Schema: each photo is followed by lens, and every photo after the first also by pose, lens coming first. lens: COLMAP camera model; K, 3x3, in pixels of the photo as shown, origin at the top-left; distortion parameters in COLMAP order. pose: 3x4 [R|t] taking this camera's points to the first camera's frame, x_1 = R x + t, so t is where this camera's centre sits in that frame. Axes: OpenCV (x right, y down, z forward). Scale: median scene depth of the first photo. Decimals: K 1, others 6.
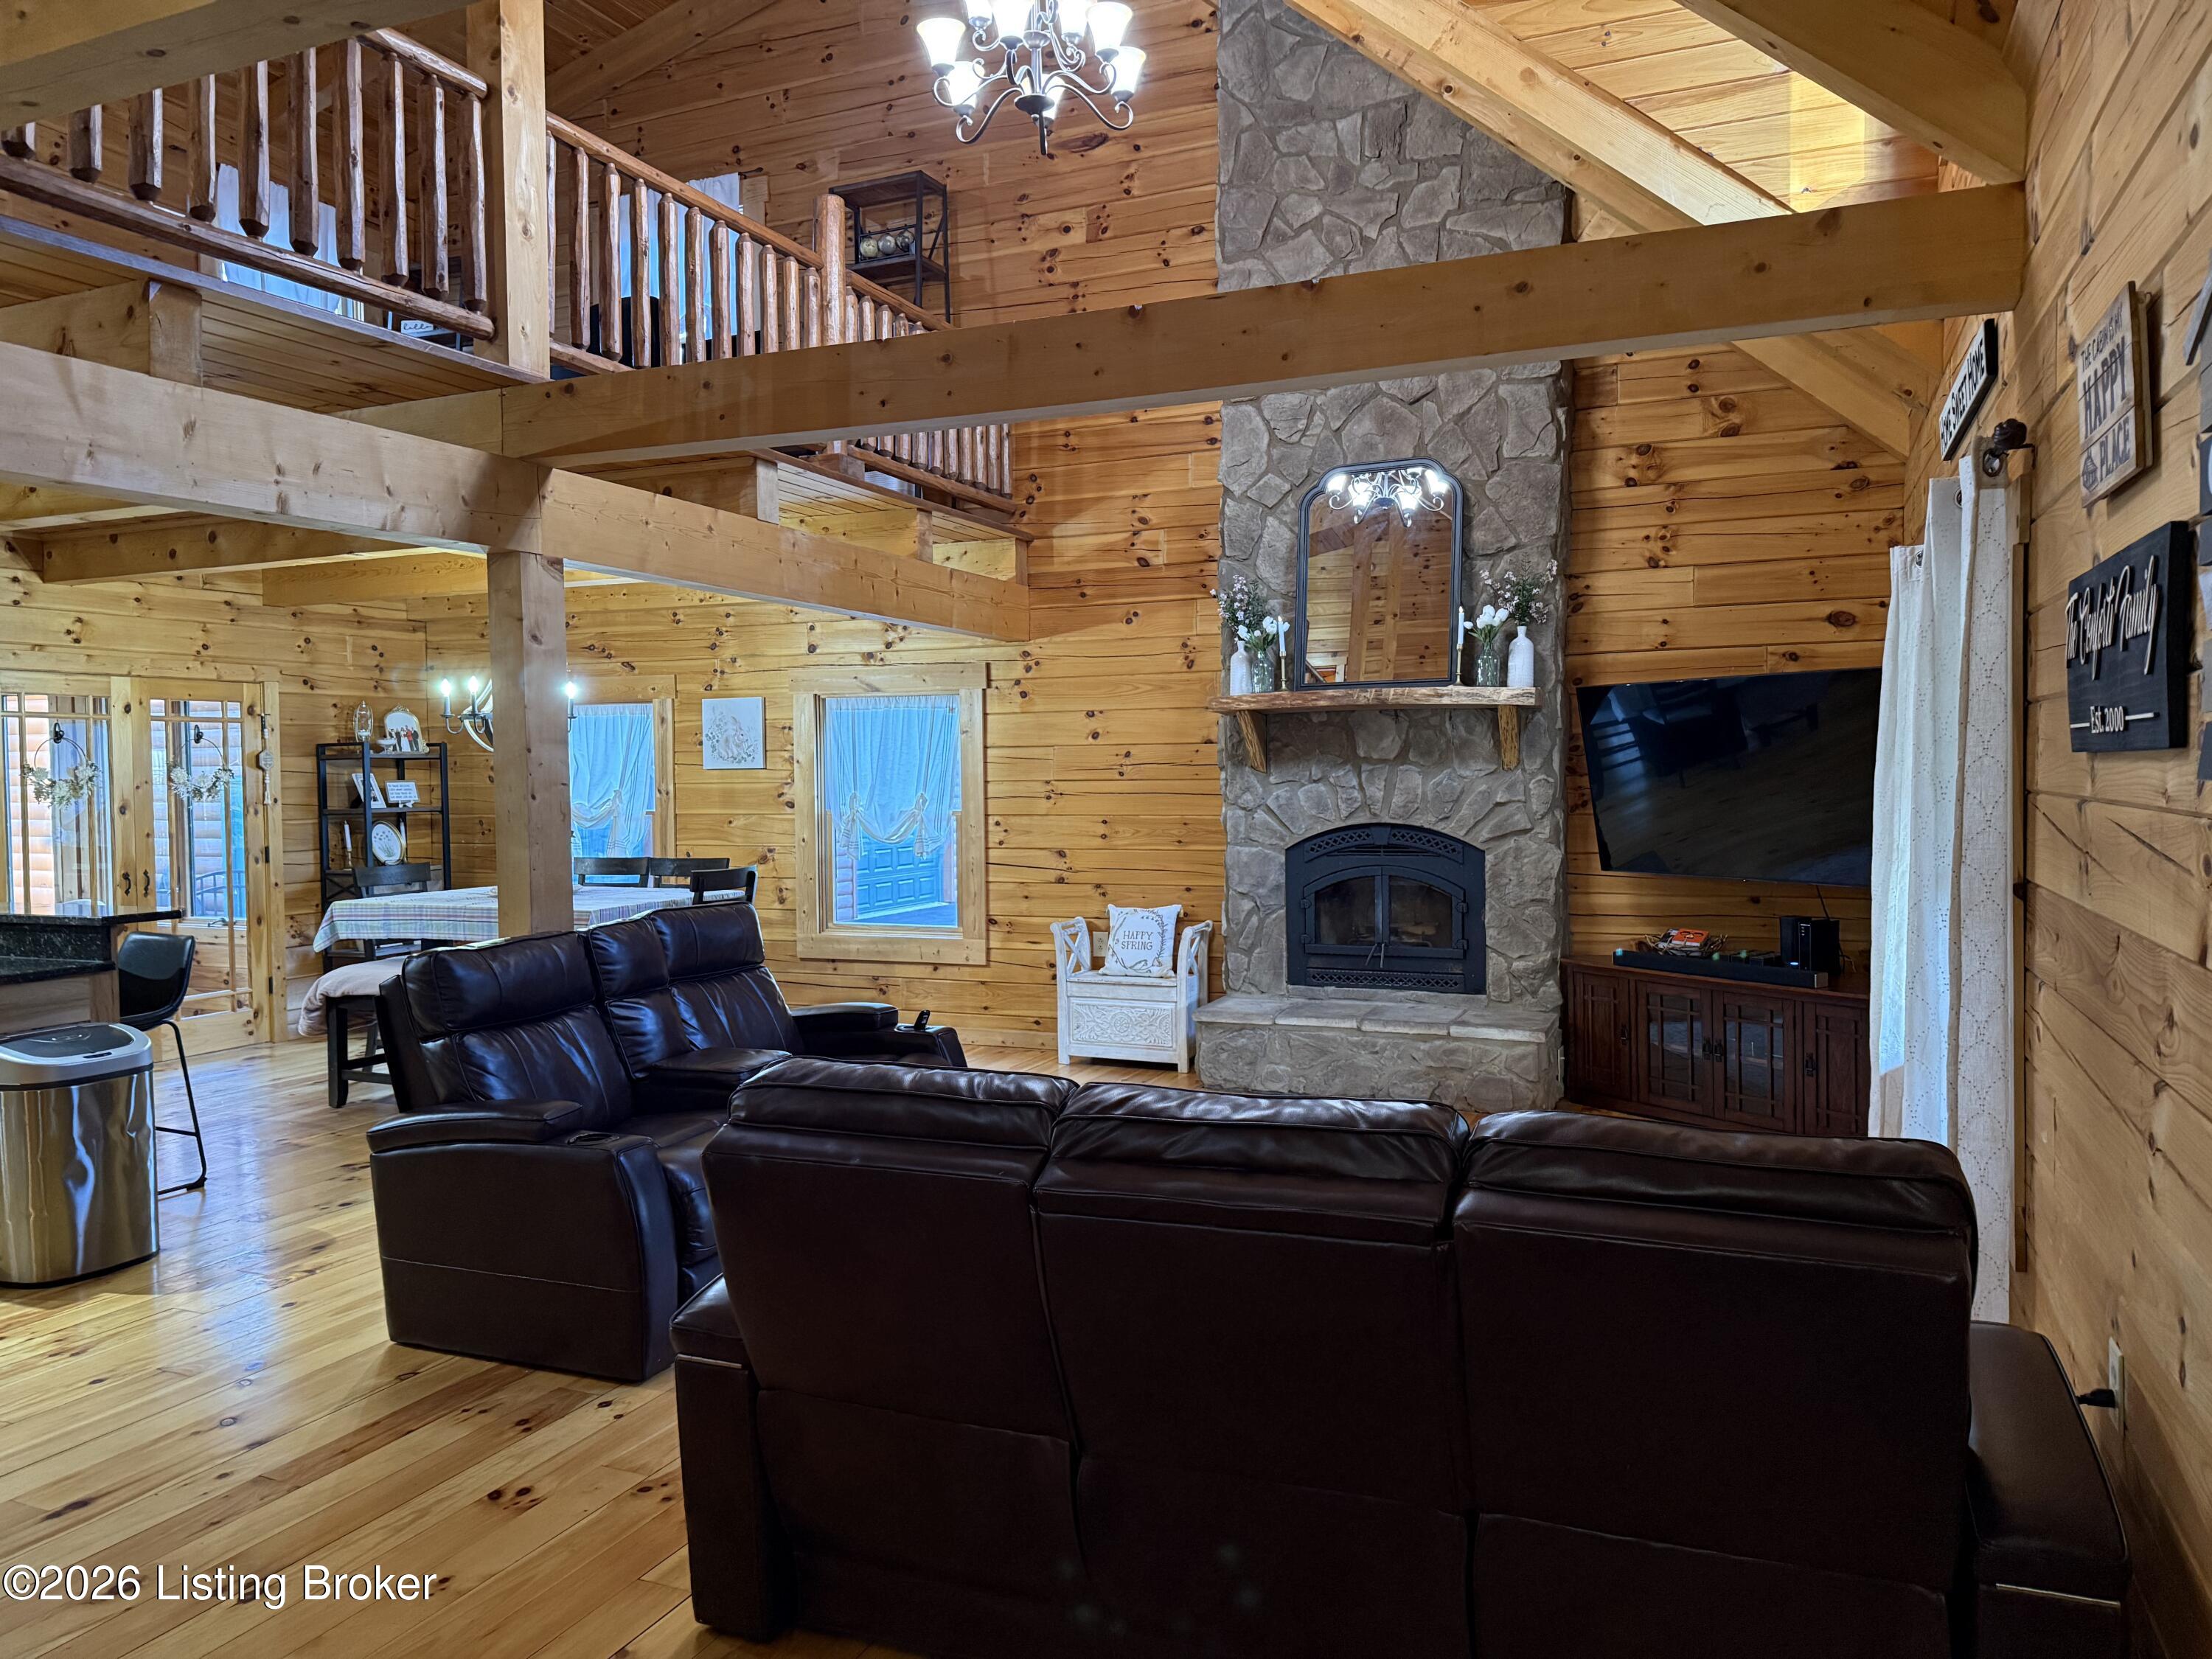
lens RADIAL K [[1552.3, 0, 1123.4], [0, 1552.3, 812.0], [0, 0, 1]] dist [0.031925, -0.048429]
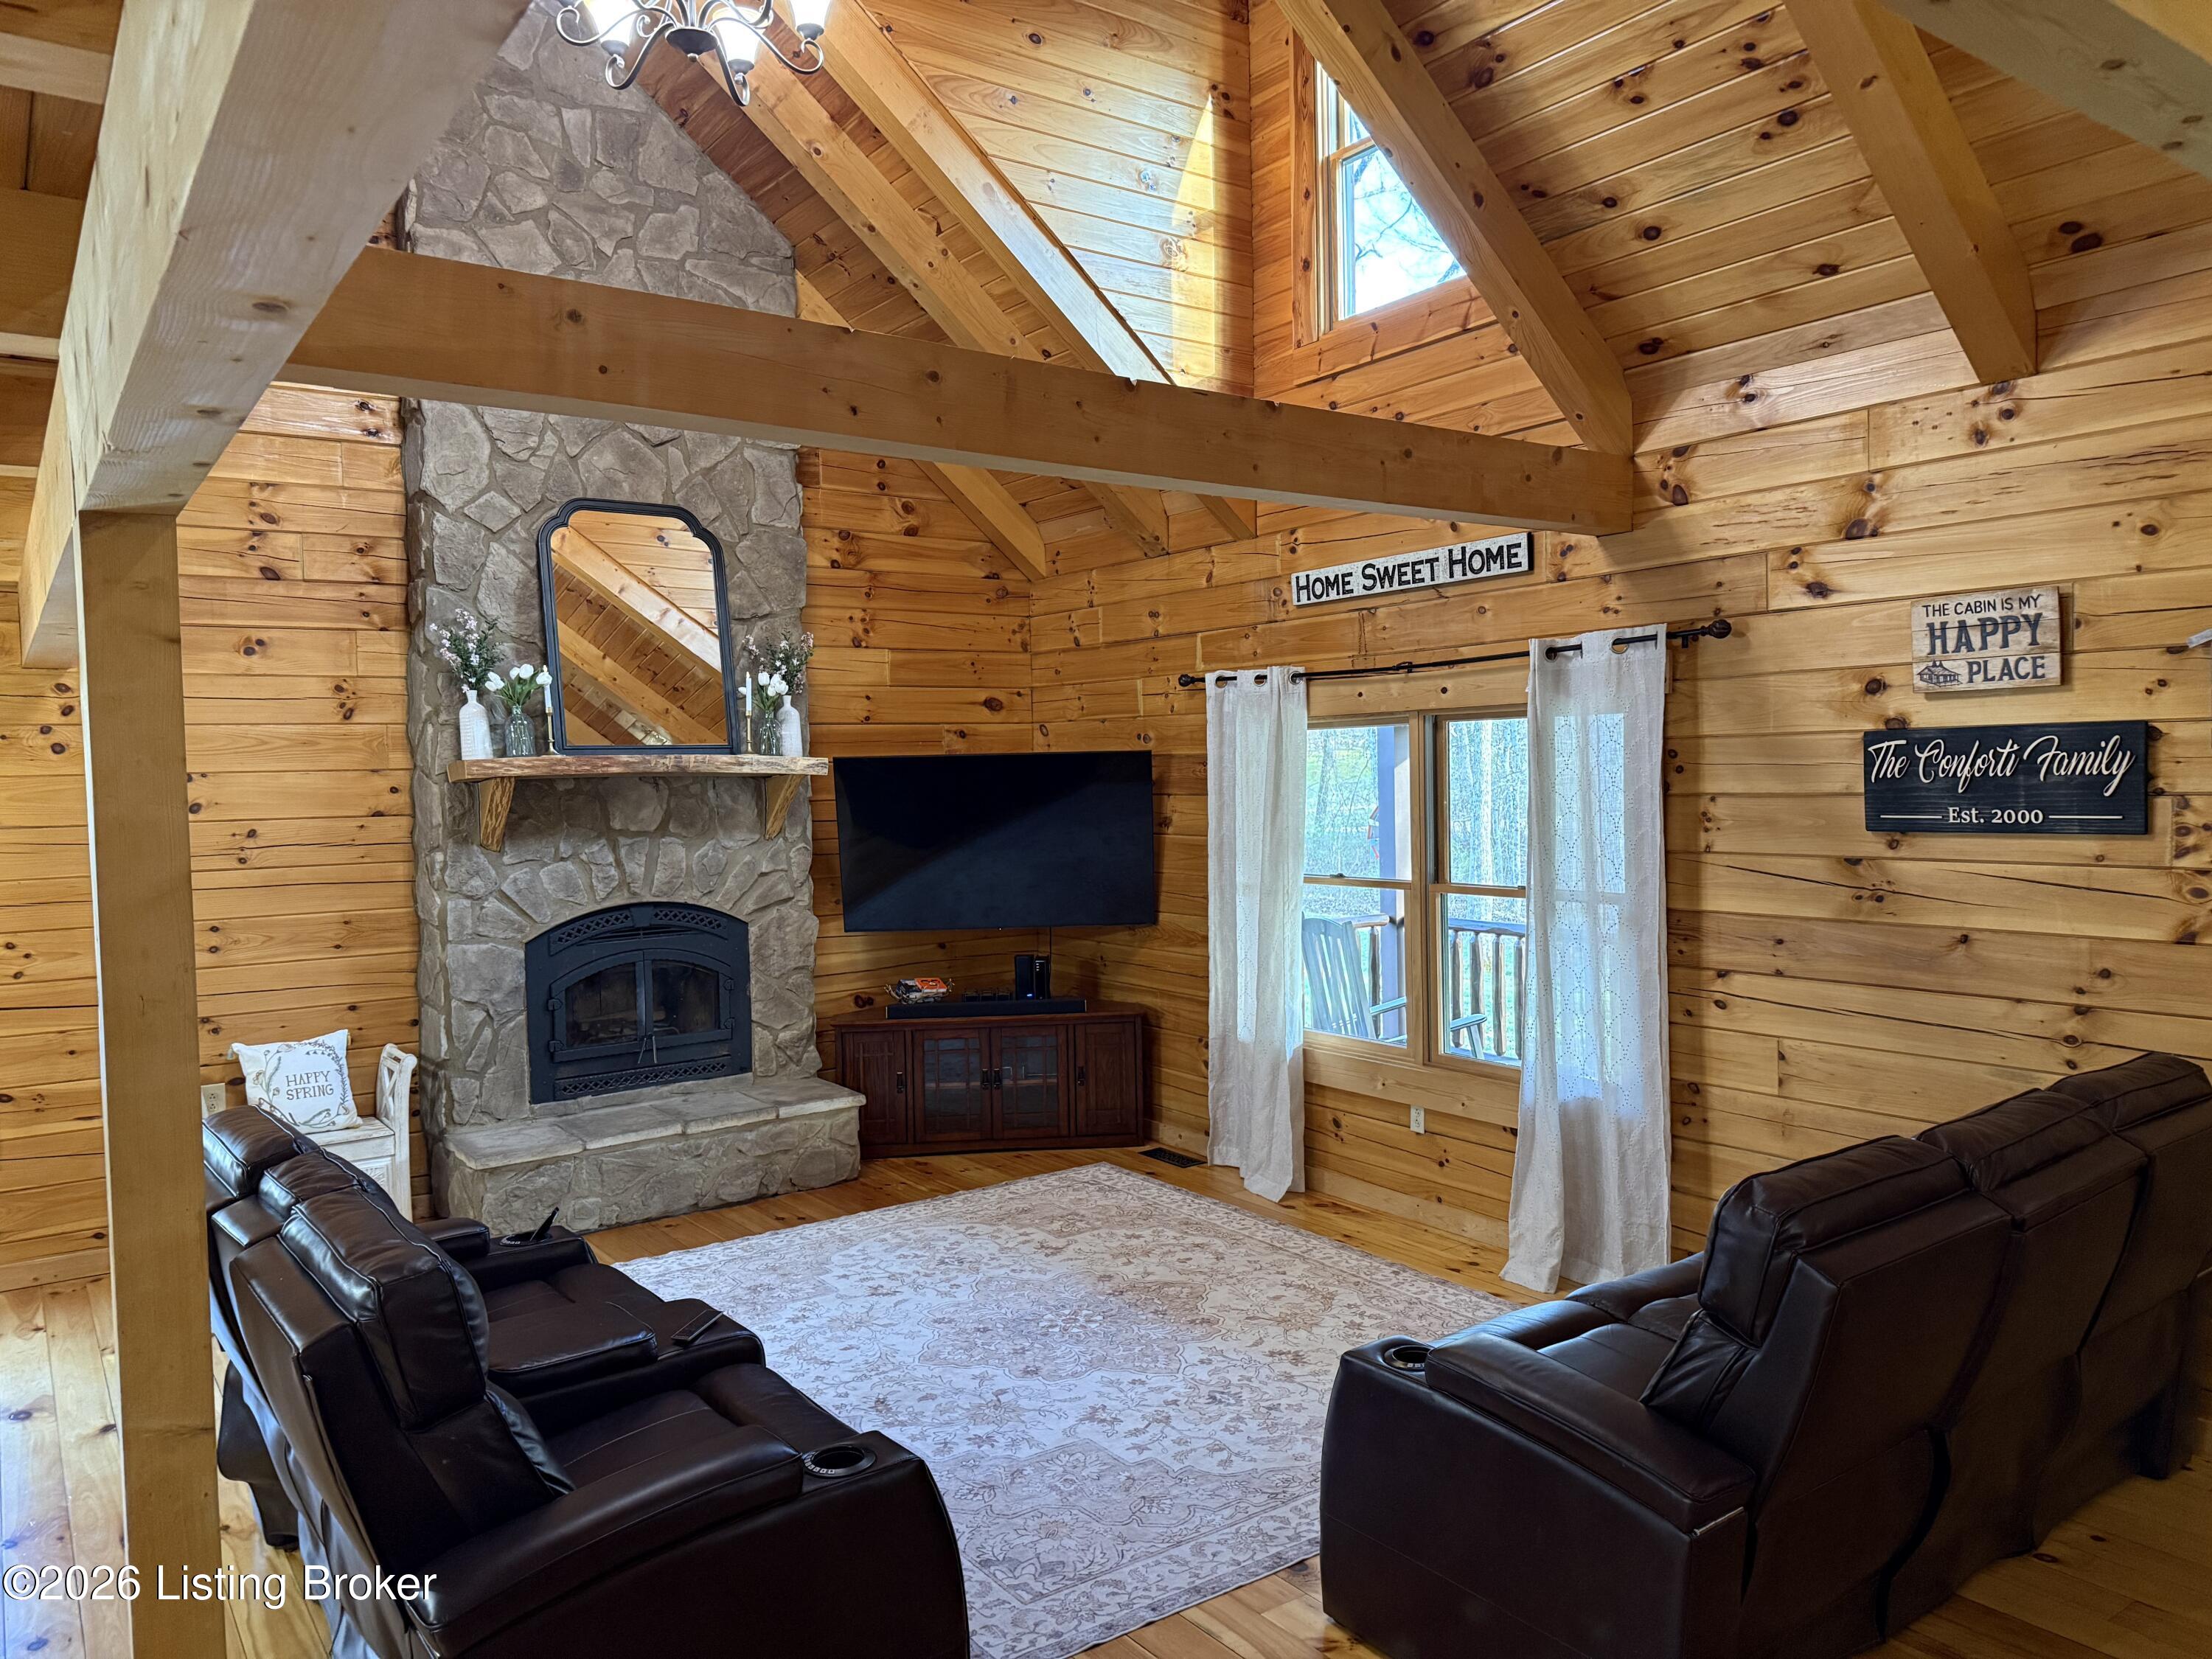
lens RADIAL K [[1552.3, 0, 1017.3], [0, 1552.3, 797.3], [0, 0, 1]] dist [0.031925, -0.048429]
pose [[0.490001, -0.007310, 0.871691, -0.521088], [0.046392, 0.998766, -0.017703, -0.028093], [-0.870486, 0.049114, 0.489736, 0.373524]]
